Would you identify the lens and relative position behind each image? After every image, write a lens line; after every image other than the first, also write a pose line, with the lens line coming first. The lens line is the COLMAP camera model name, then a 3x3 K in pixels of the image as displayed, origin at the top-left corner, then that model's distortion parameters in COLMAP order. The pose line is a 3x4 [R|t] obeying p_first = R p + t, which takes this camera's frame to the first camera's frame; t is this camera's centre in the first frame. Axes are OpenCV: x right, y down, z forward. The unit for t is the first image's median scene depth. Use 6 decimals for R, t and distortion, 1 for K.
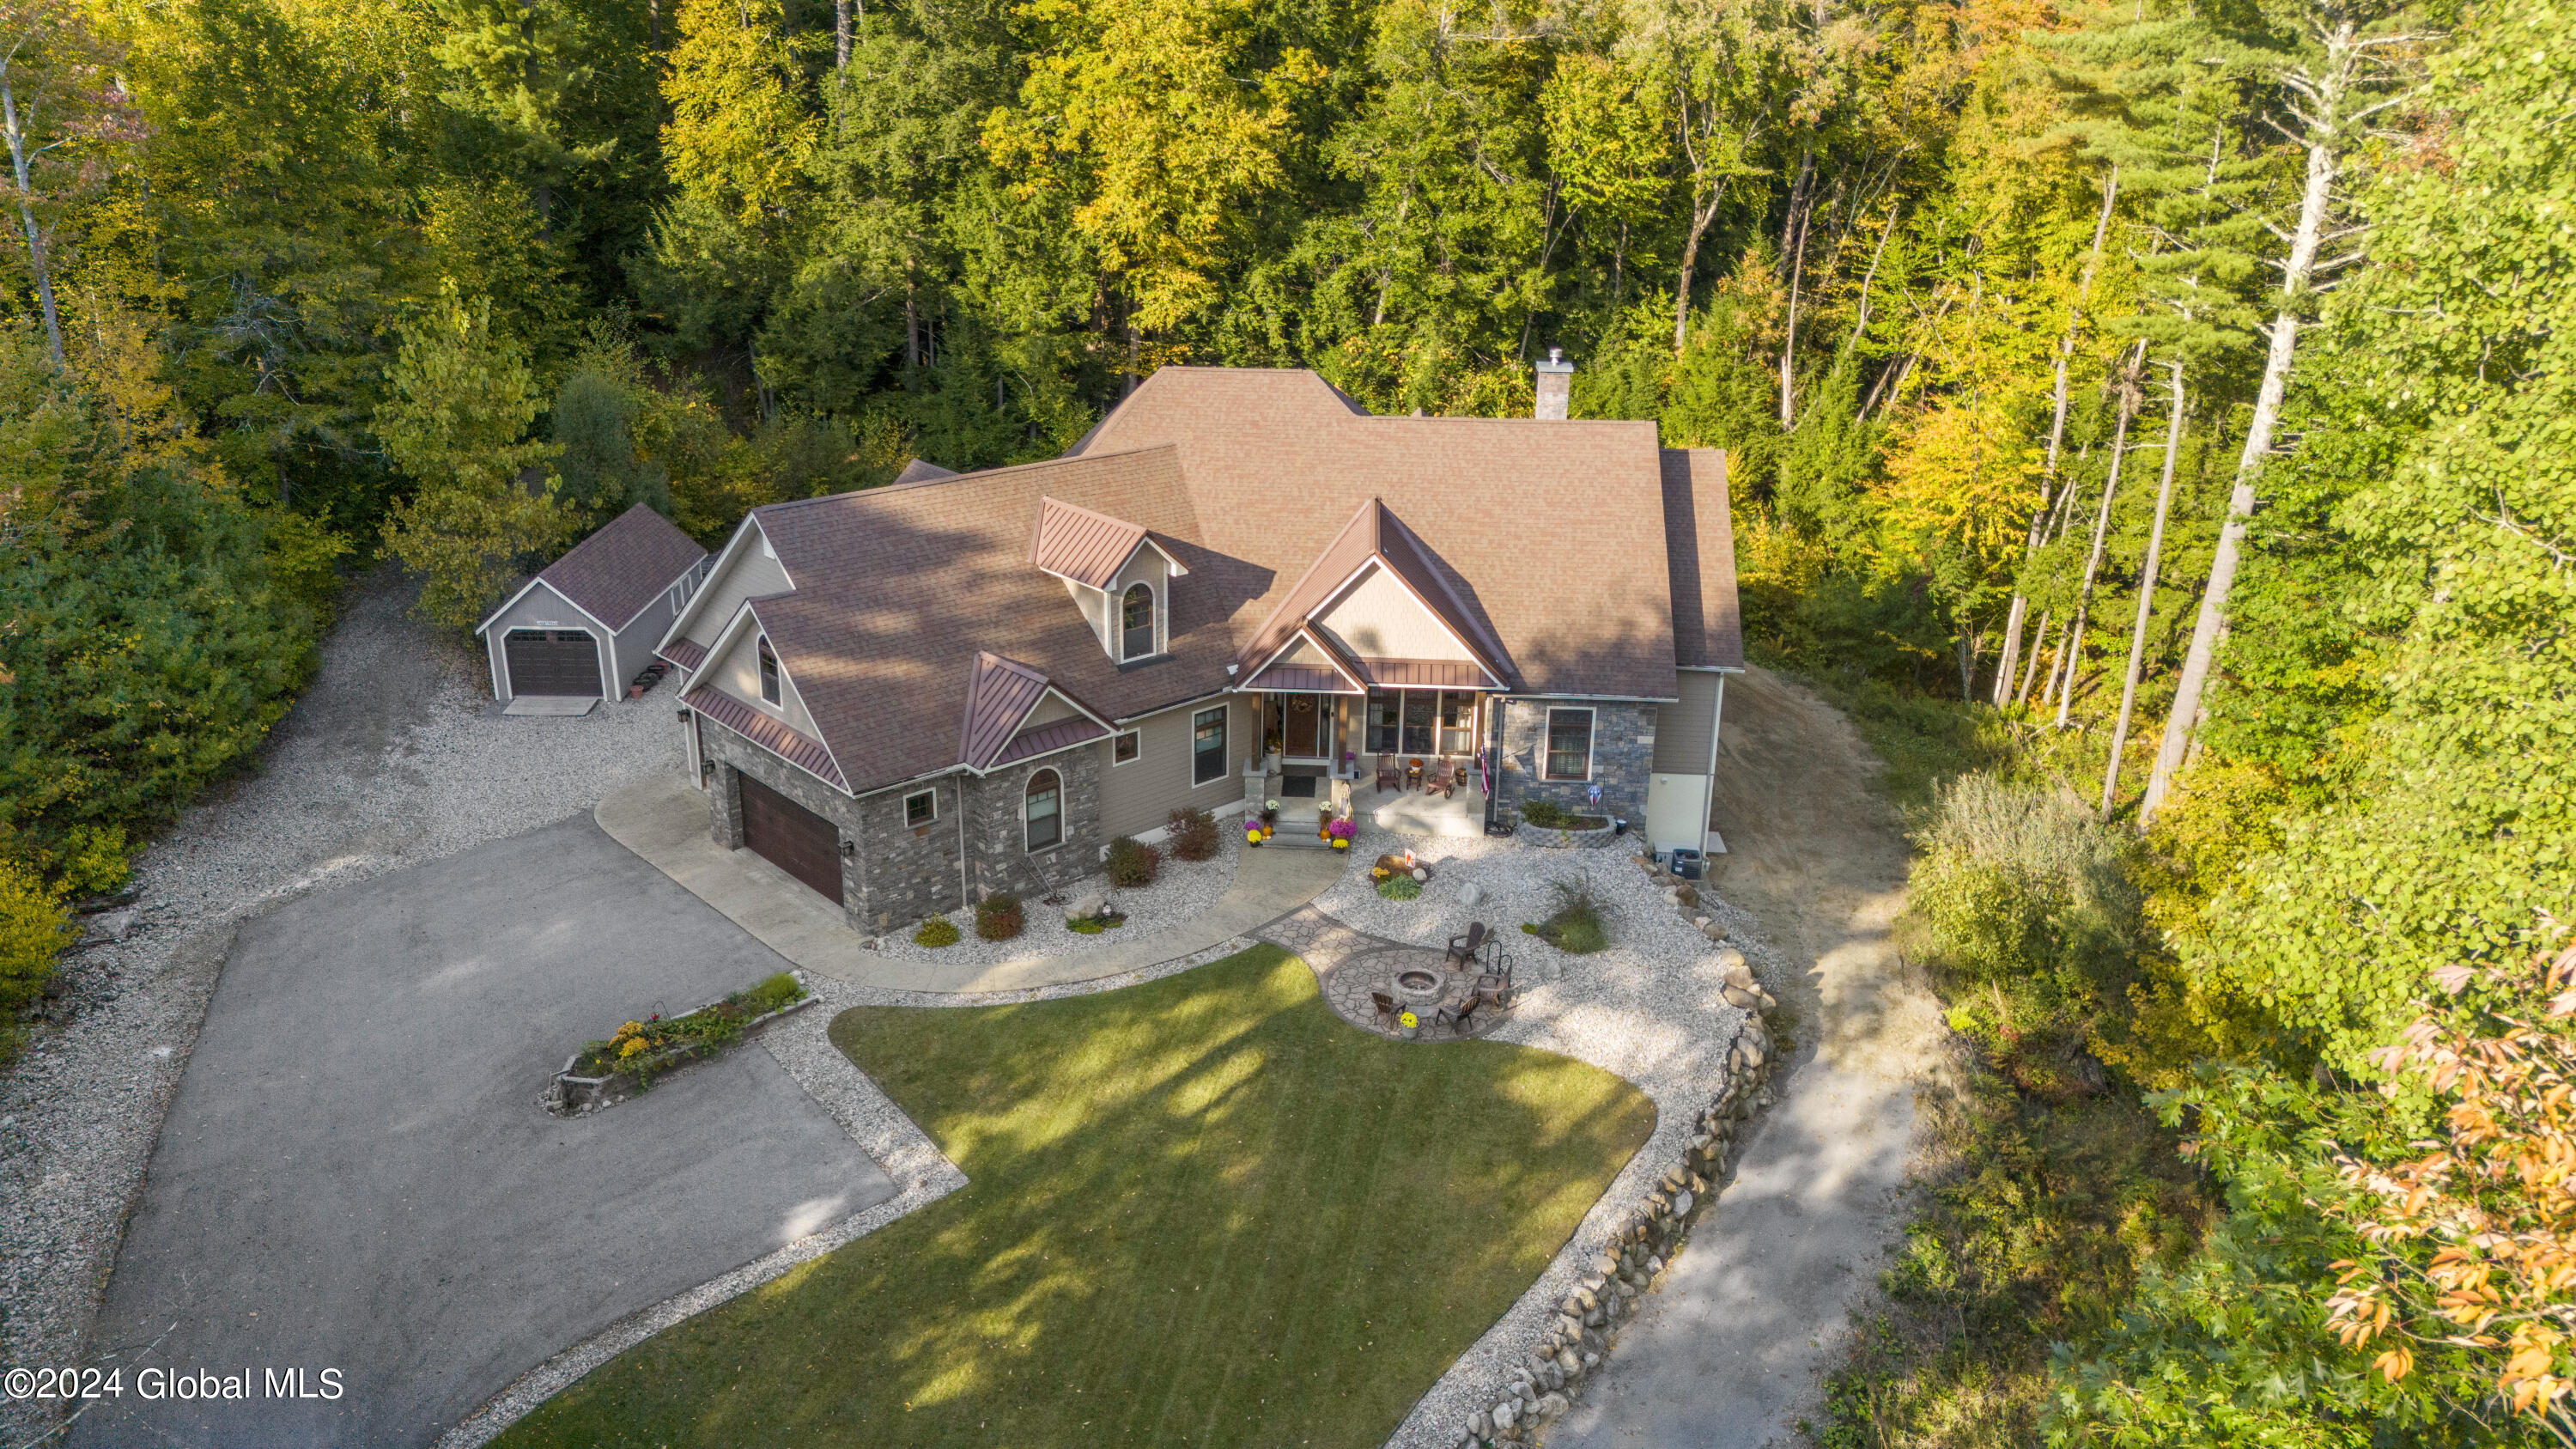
lens RADIAL K [[1831.0, 0, 1288.0], [0, 1831.0, 724.5], [0, 0, 1]] dist [0.010333, -0.002935]
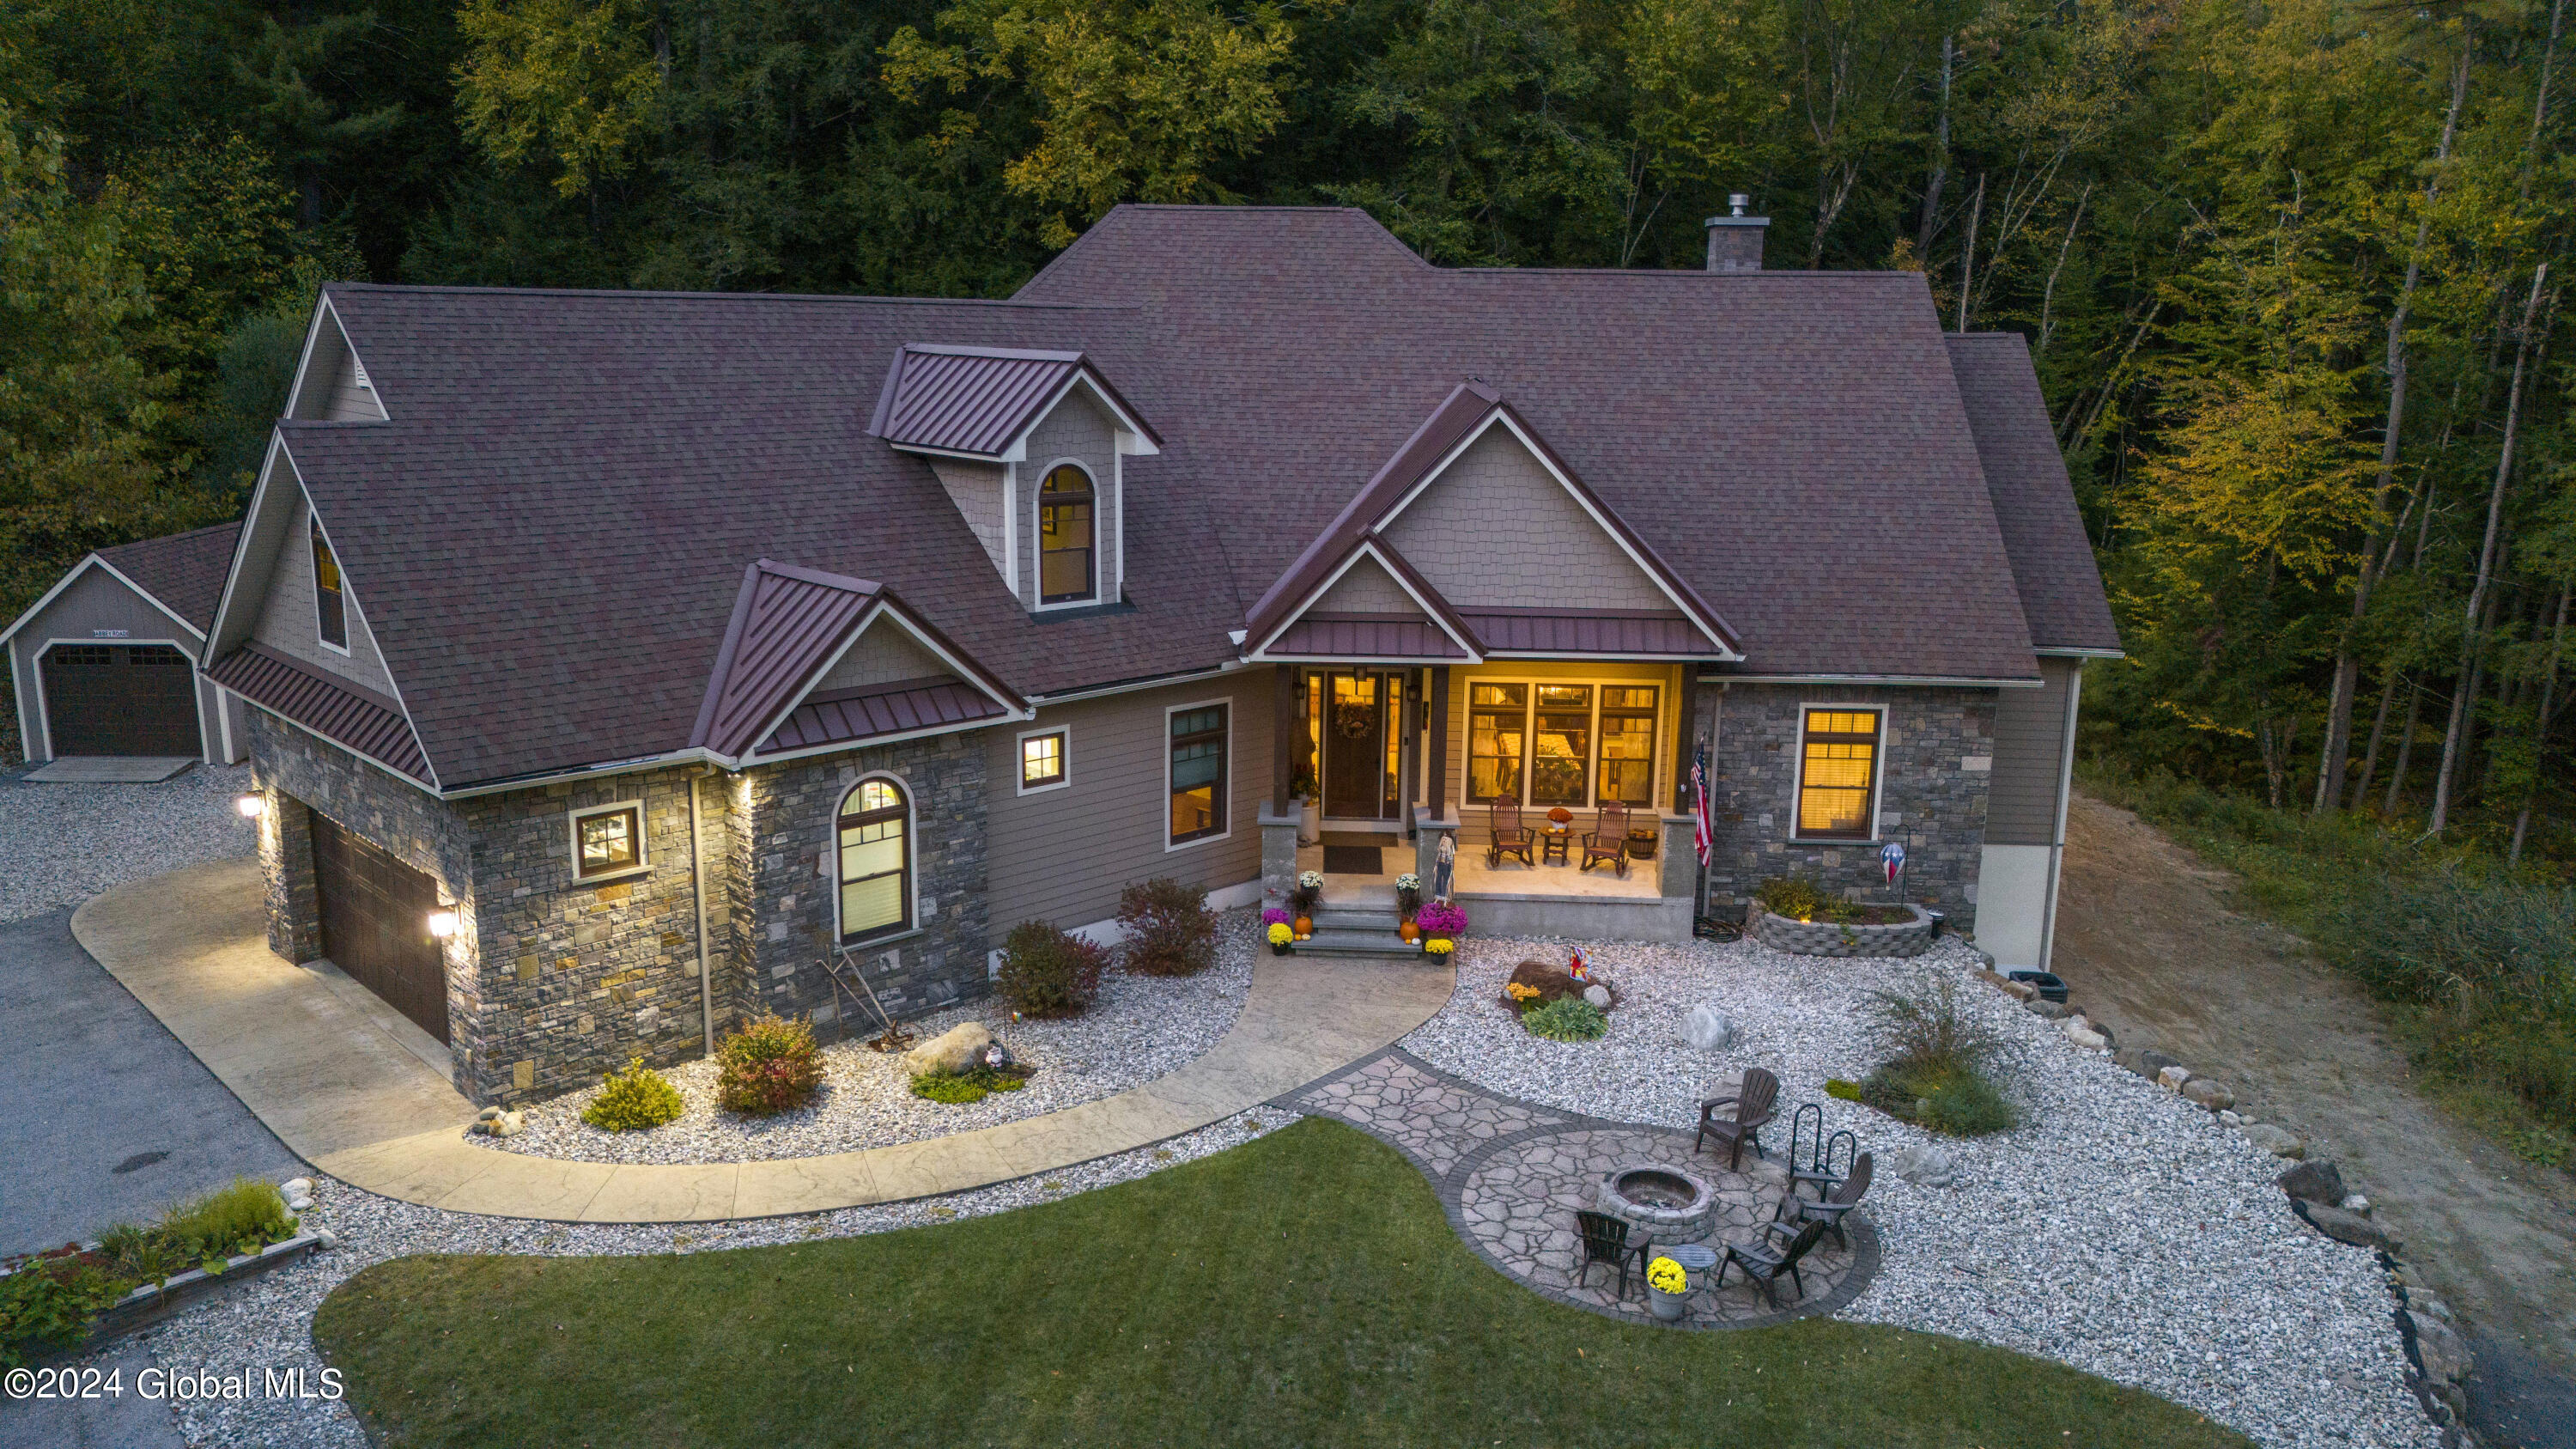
lens RADIAL K [[1831.0, 0, 1288.0], [0, 1831.0, 724.5], [0, 0, 1]] dist [0.010333, -0.002935]
pose [[0.999817, -0.003635, 0.018808, -0.017370], [0.006330, 0.989367, -0.145306, 0.052225], [-0.018080, 0.145398, 0.989208, 0.304529]]
